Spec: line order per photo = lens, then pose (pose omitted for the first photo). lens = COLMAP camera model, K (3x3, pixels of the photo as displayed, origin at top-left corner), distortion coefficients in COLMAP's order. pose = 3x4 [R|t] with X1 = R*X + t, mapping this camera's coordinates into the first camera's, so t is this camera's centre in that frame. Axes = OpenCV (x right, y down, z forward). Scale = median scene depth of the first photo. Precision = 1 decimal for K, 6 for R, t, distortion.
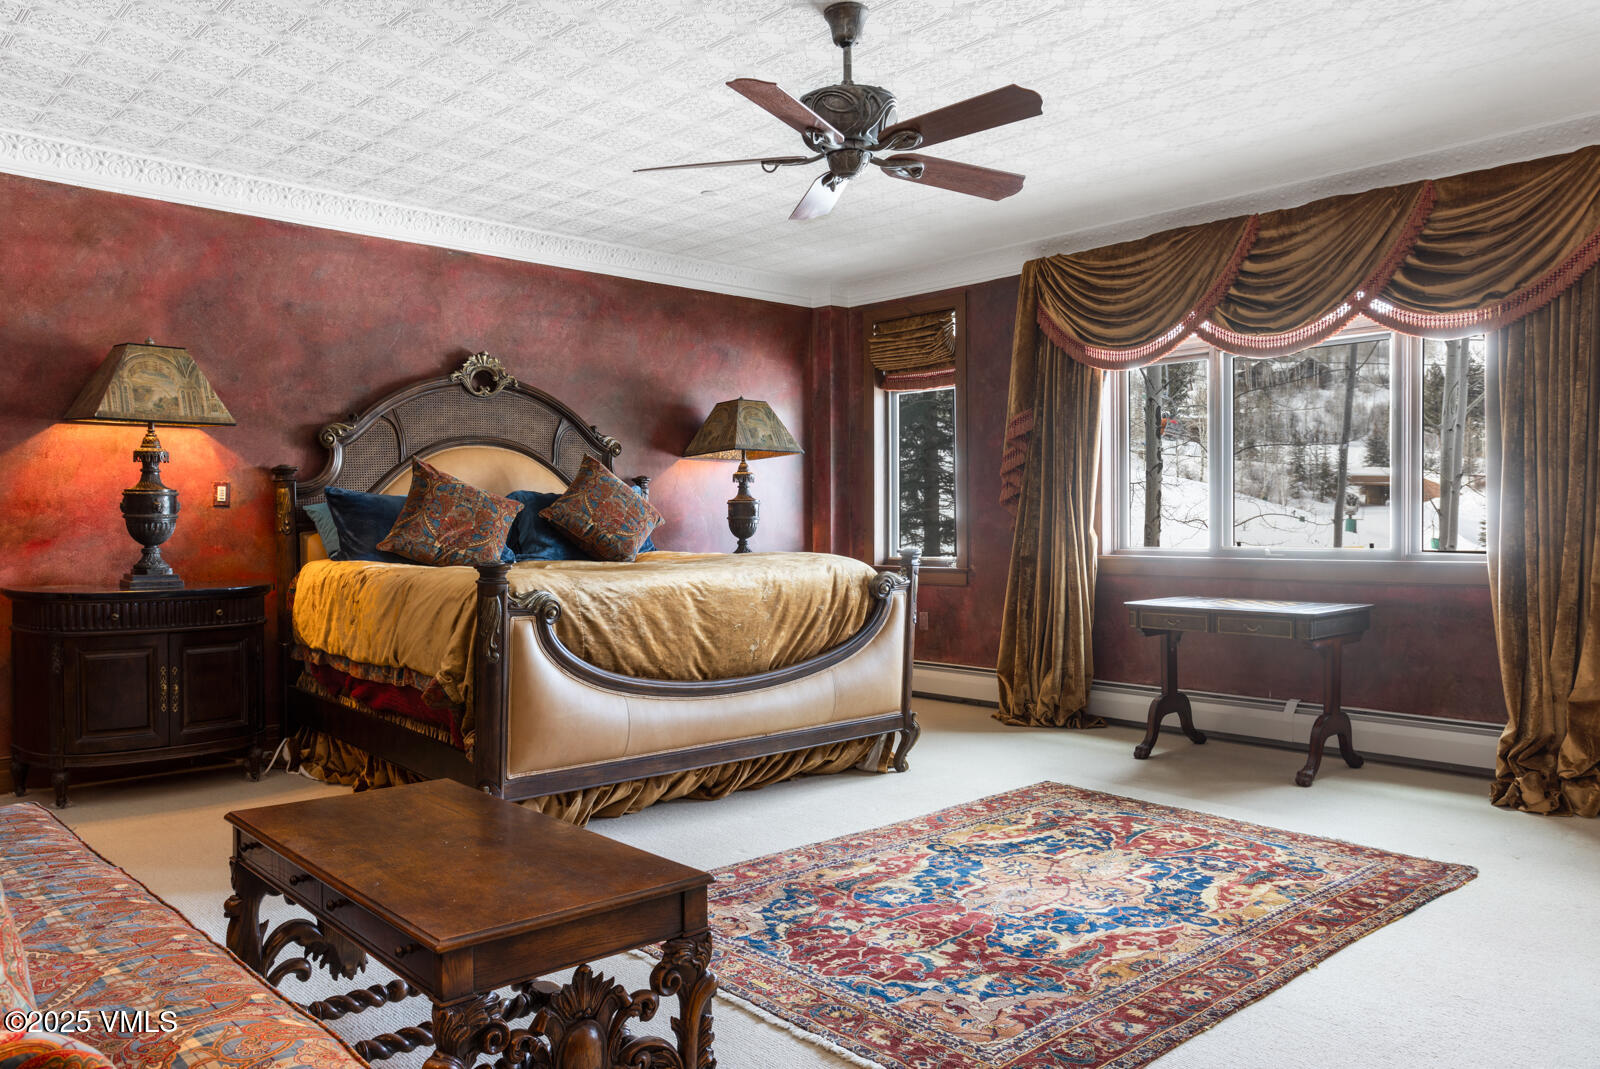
lens RADIAL K [[1178.2, 0, 797.1], [0, 1178.2, 538.4], [0, 0, 1]] dist [-0.010753, 0.009469]
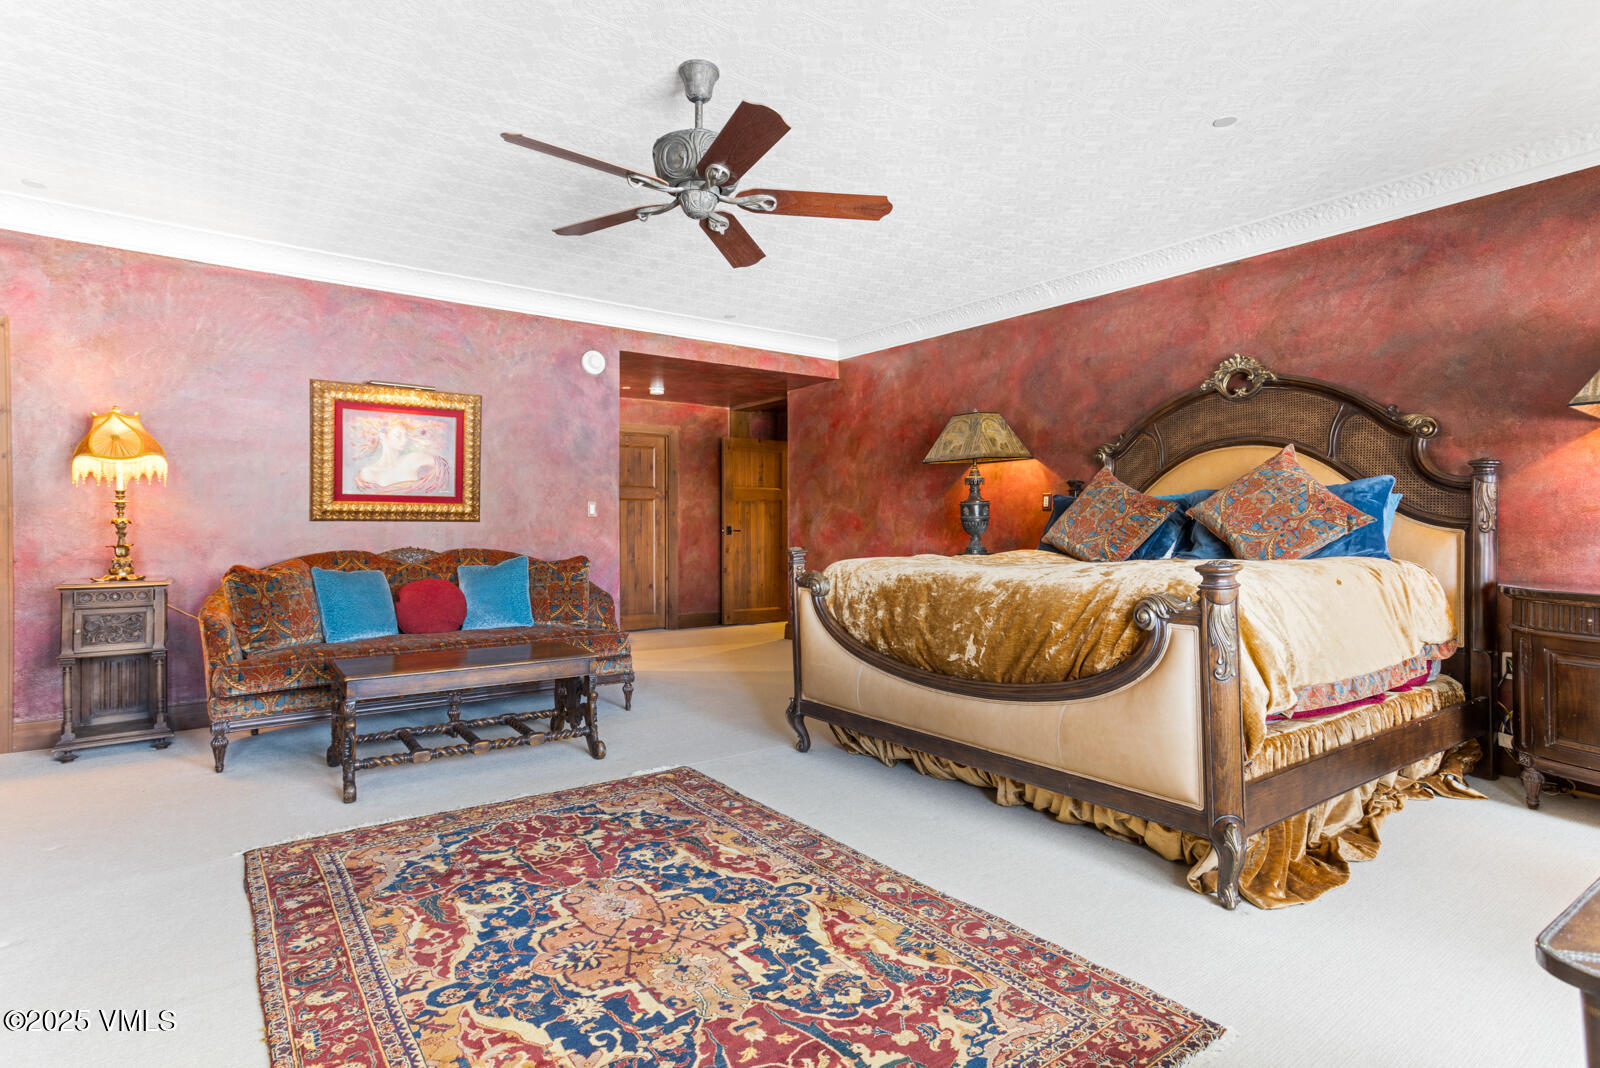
lens RADIAL K [[820.8, 0, 796.5], [0, 820.8, 517.3], [0, 0, 1]] dist [-0.006565, 0.003547]
pose [[-0.116101, -0.010394, -0.993183, 0.815875], [-0.016170, 0.999833, -0.008573, -0.008590], [0.993106, 0.015064, -0.116250, 1.195999]]
